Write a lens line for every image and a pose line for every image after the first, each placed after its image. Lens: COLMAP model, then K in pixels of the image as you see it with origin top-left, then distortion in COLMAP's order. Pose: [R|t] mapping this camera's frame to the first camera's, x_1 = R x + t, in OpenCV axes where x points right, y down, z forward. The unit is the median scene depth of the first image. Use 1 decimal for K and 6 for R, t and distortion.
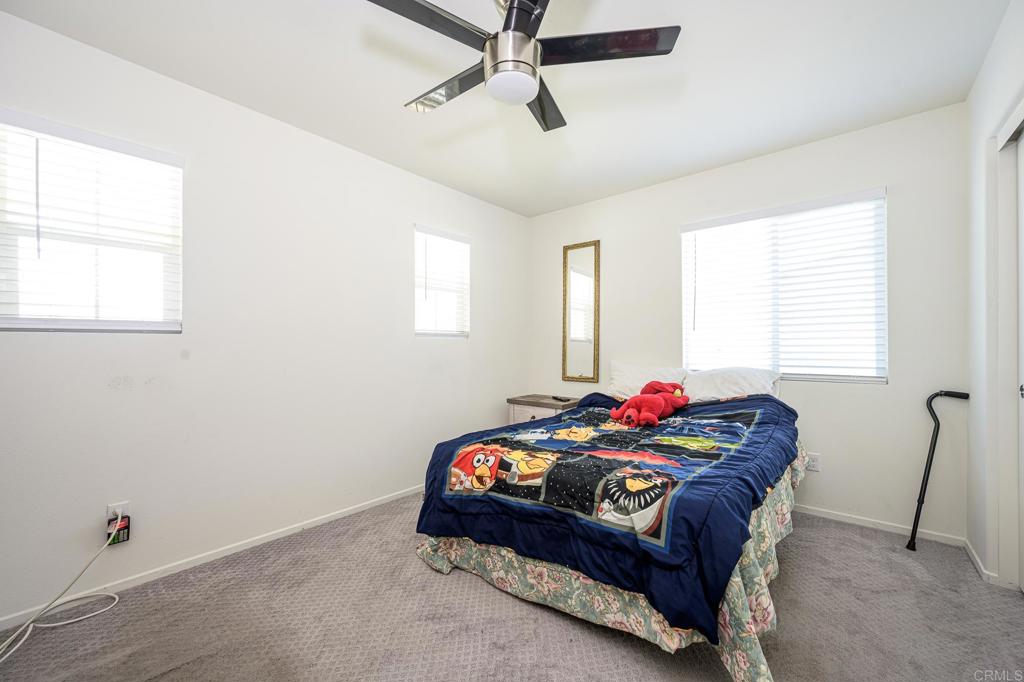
lens RADIAL K [[401.6, 0, 515.8], [0, 401.6, 344.9], [0, 0, 1]] dist [-0.001776, 0.000016]
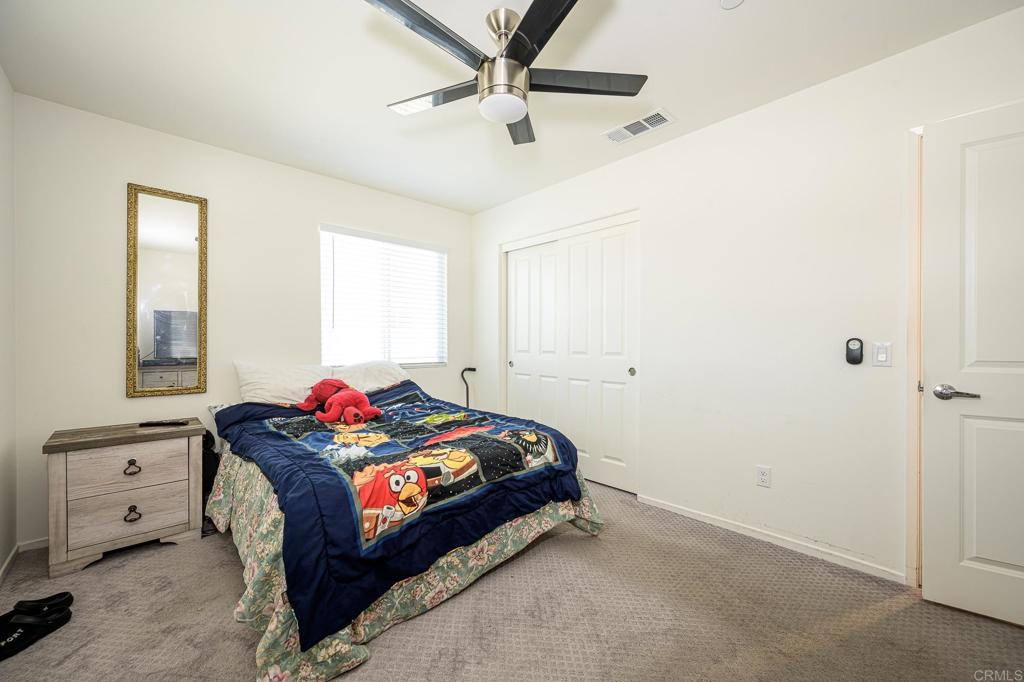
lens RADIAL K [[401.6, 0, 515.8], [0, 401.6, 344.9], [0, 0, 1]] dist [-0.001776, 0.000016]
pose [[0.112656, -0.002021, 0.993632, -0.936553], [-0.004332, 0.999987, 0.002525, 0.004635], [-0.993625, -0.004589, 0.112646, 0.716423]]
